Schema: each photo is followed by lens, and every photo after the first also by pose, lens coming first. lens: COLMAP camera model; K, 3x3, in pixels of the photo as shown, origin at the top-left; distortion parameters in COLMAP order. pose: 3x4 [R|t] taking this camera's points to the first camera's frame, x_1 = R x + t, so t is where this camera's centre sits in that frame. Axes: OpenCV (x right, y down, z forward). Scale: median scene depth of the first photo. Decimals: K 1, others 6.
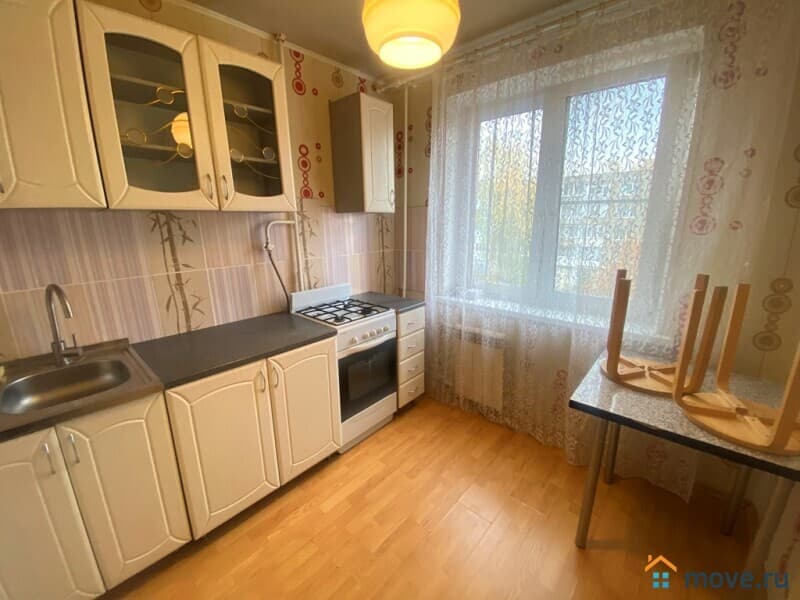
lens RADIAL K [[323.5, 0, 402.5], [0, 323.5, 297.6], [0, 0, 1]] dist [0.029635, -0.024649]
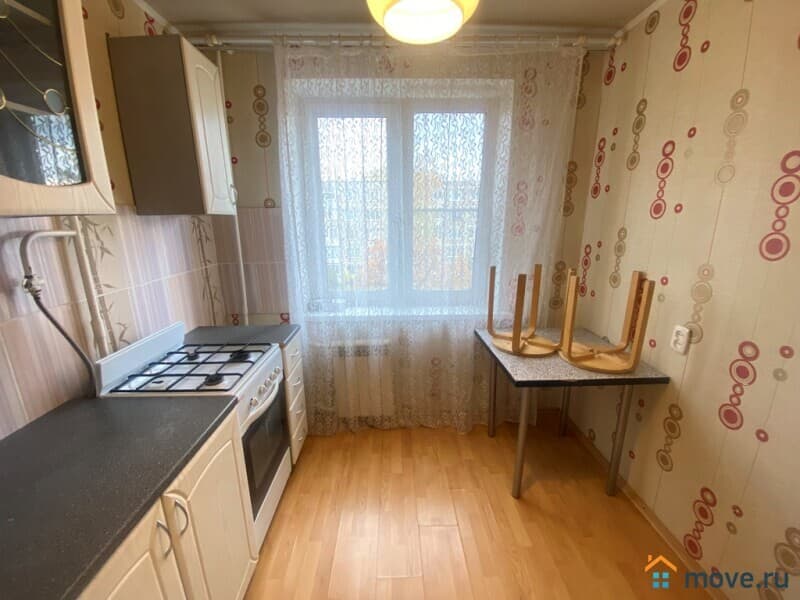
lens RADIAL K [[323.5, 0, 402.5], [0, 323.5, 297.6], [0, 0, 1]] dist [0.029635, -0.024649]
pose [[0.725838, -0.158116, 0.669446, -0.305448], [0.157148, 0.985602, 0.062403, -0.070552], [-0.669674, 0.059908, 0.740235, 0.229732]]
